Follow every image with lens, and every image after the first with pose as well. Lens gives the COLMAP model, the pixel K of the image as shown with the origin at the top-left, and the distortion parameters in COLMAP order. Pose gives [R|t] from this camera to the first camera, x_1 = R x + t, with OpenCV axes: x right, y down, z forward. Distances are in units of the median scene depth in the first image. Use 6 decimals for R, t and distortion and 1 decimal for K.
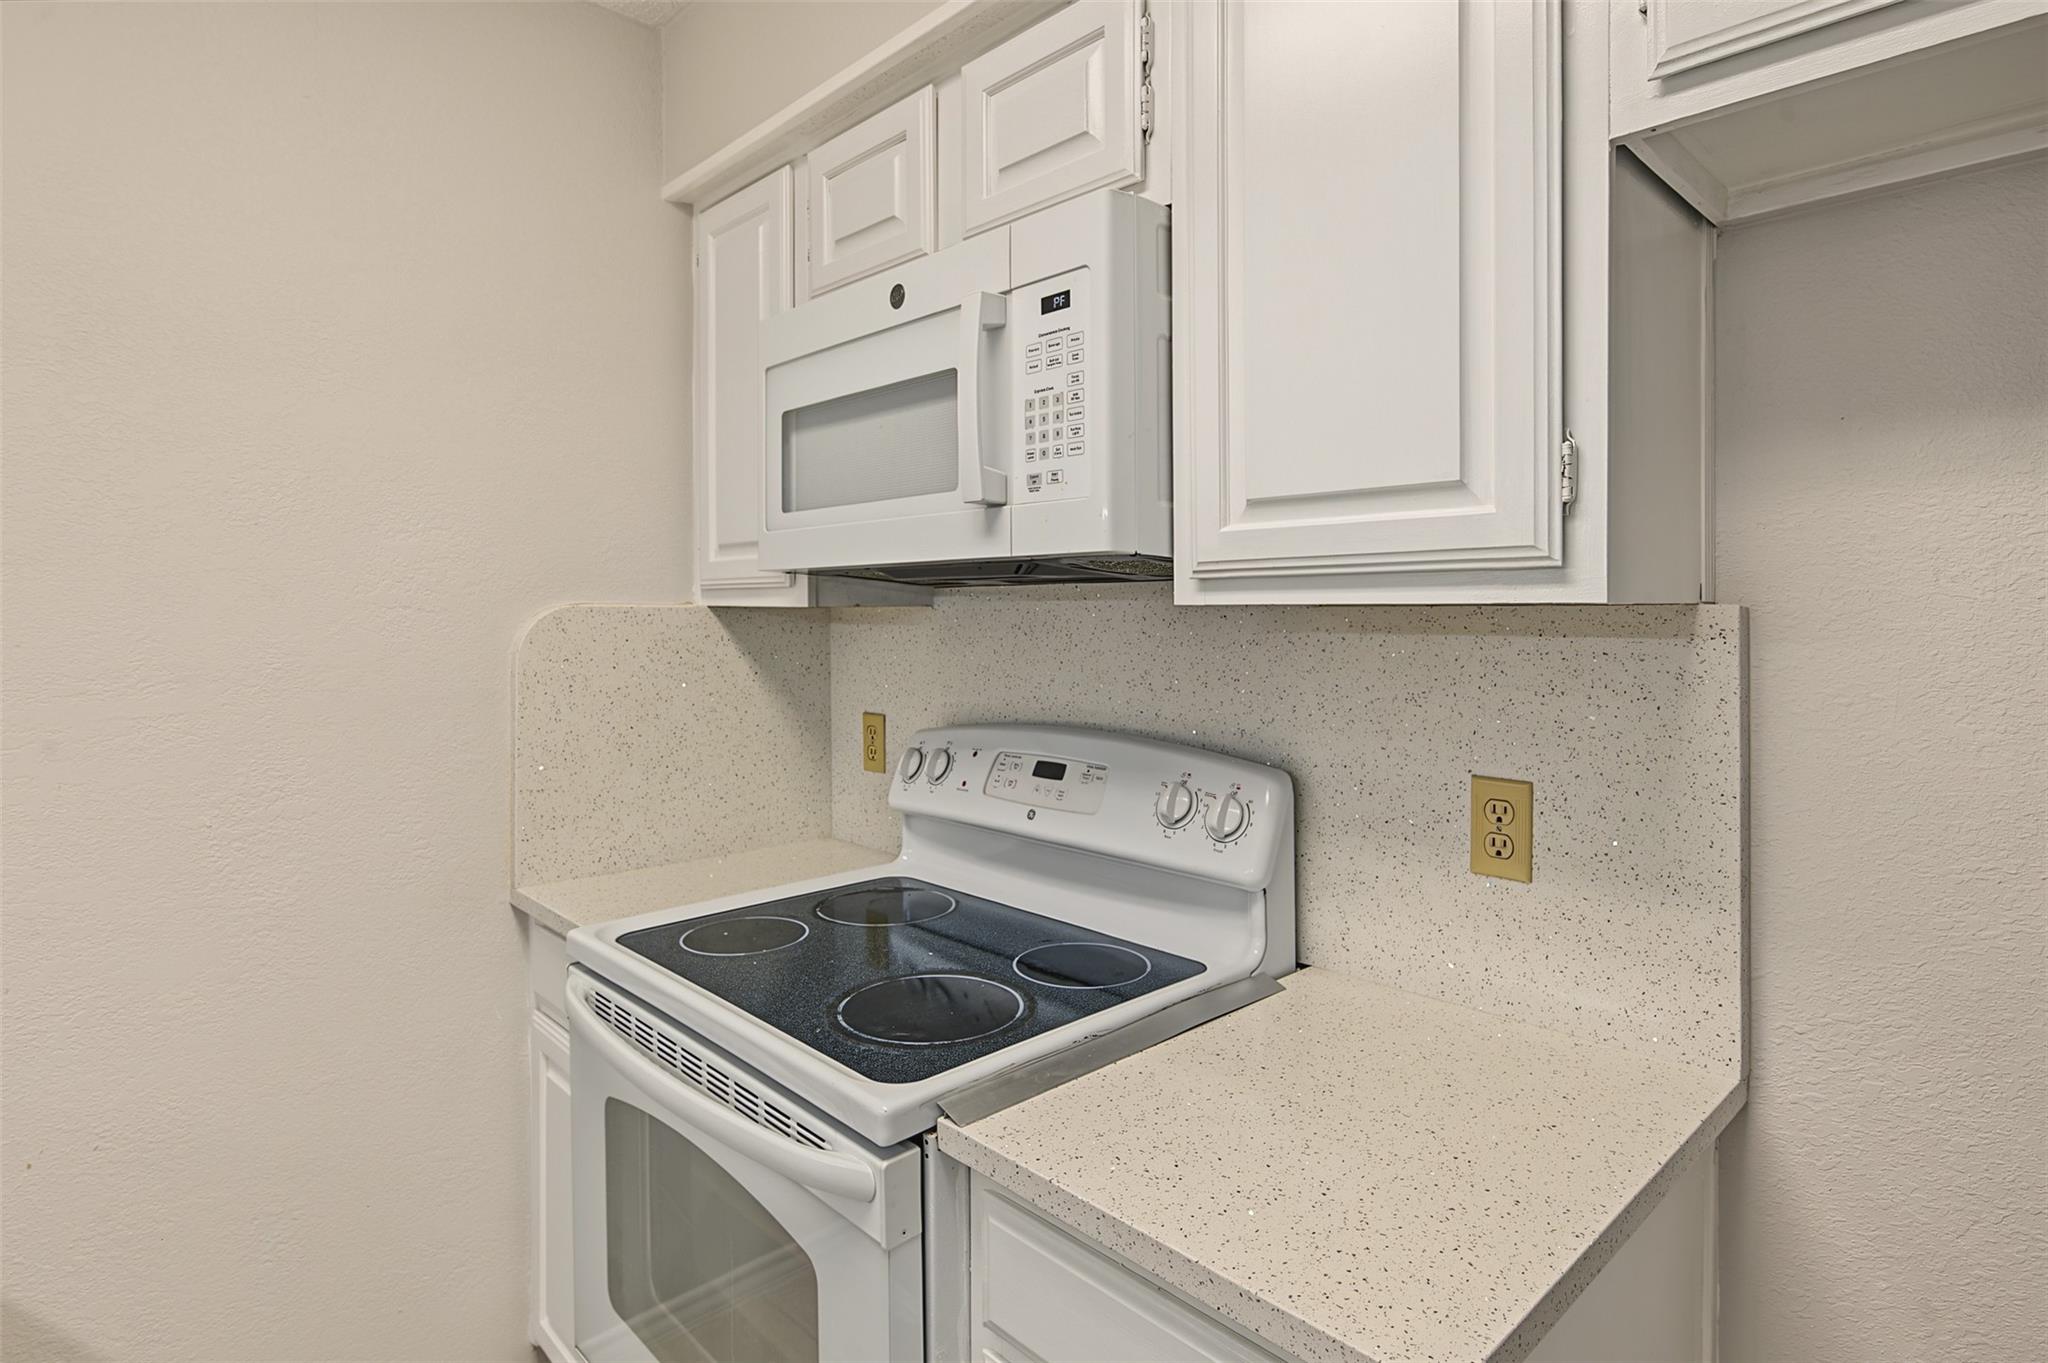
lens RADIAL K [[1082.8, 0, 1024.4], [0, 1082.8, 621.2], [0, 0, 1]] dist [-0.029555, -0.000347]
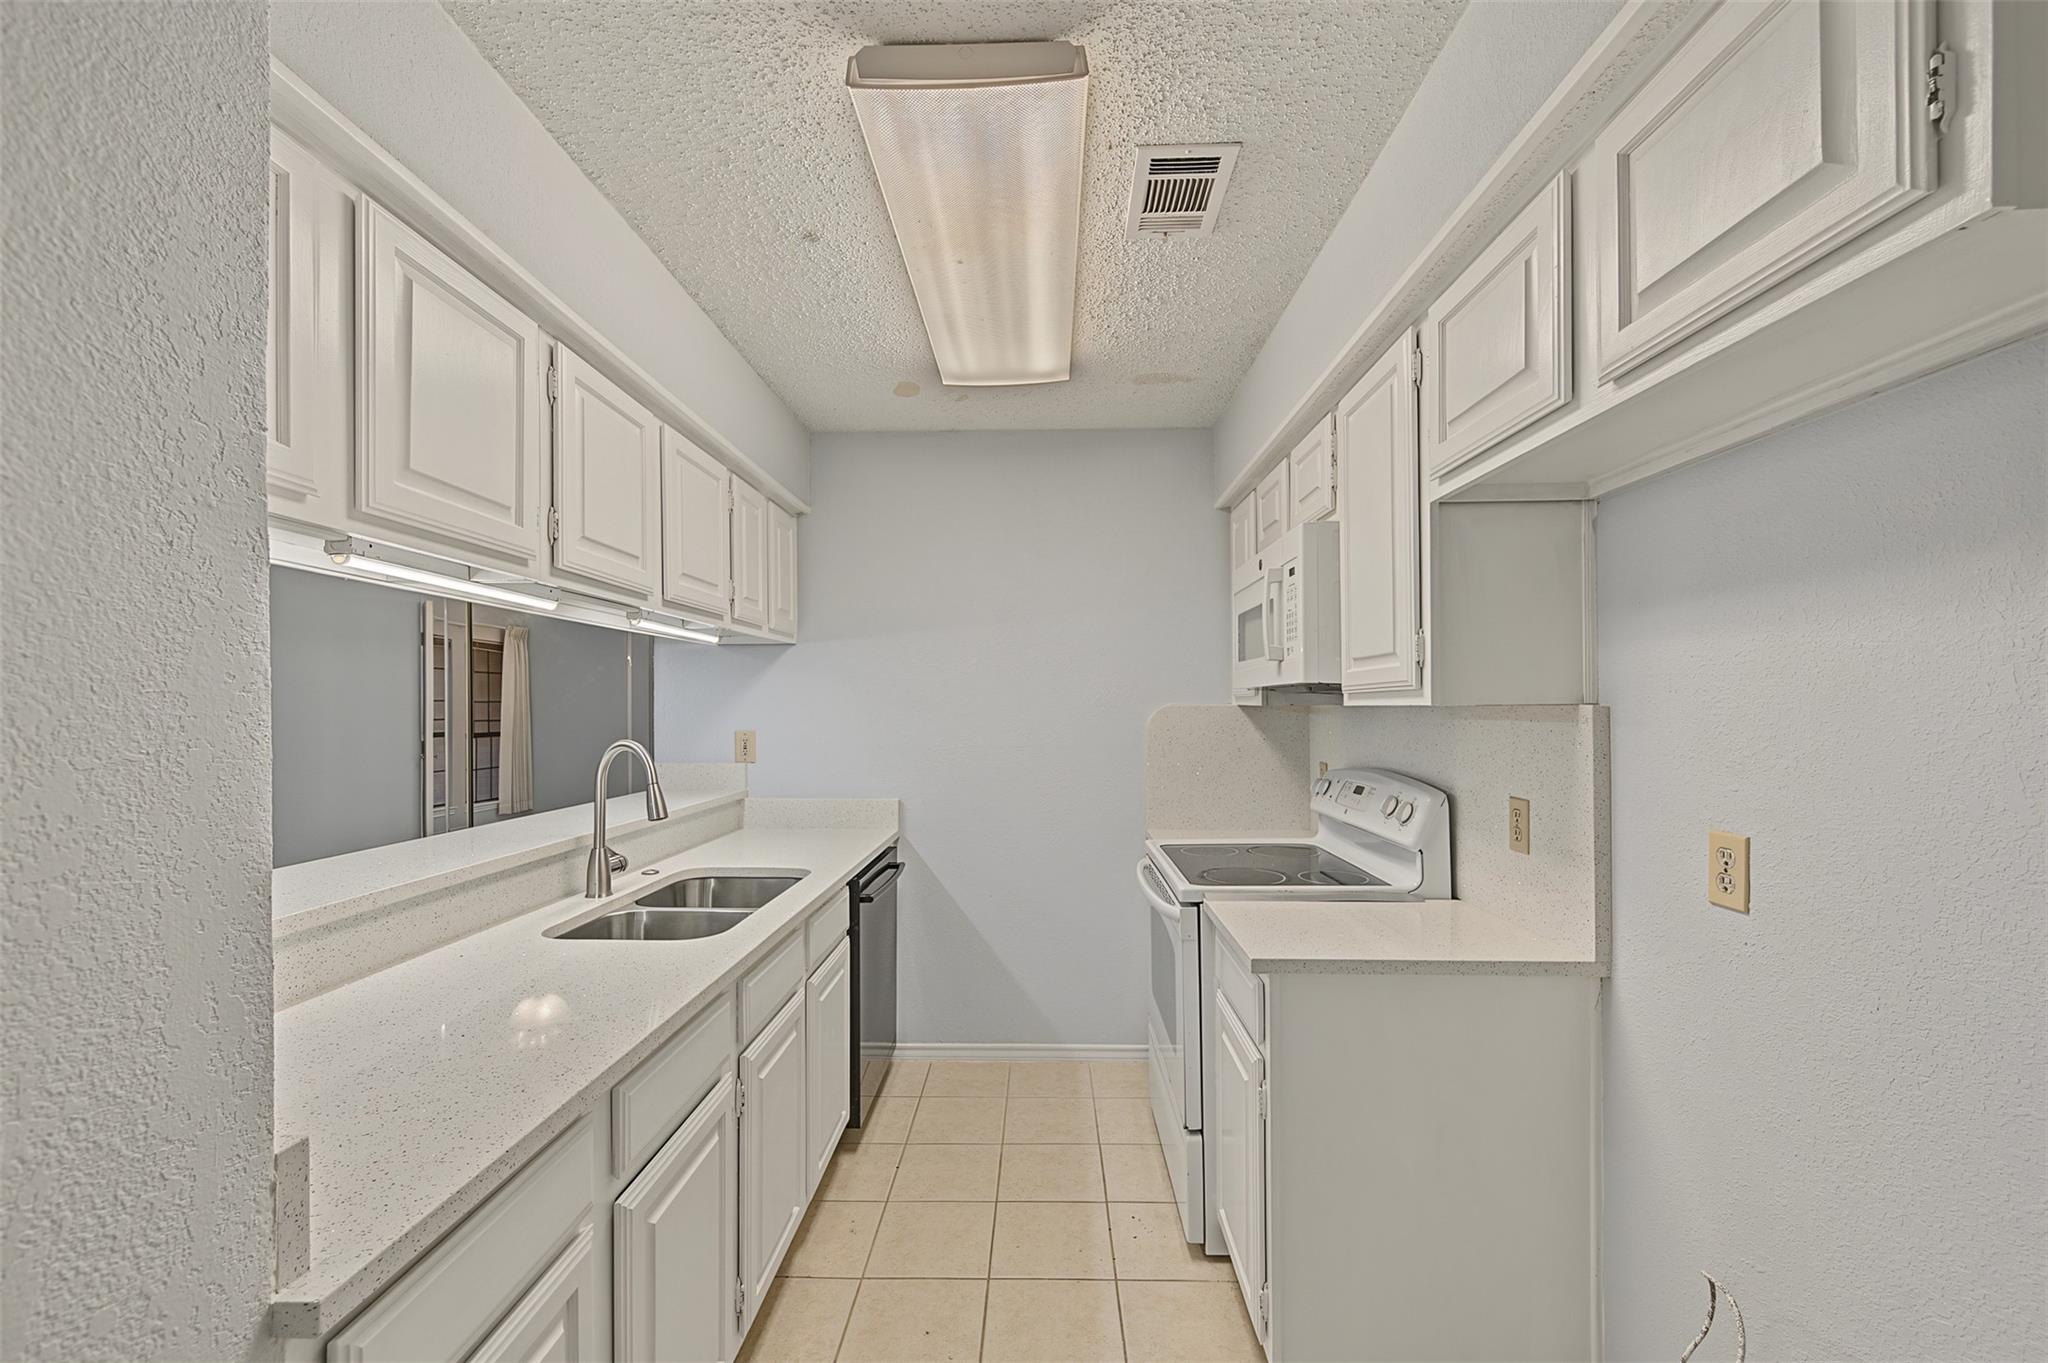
lens RADIAL K [[818.4, 0, 1027.2], [0, 818.4, 706.1], [0, 0, 1]] dist [-0.000062, 0.000003]
pose [[0.712869, -0.004974, -0.701280, 0.763945], [-0.000265, 0.999973, -0.007362, -0.001631], [0.701298, 0.005434, 0.712848, -0.560295]]
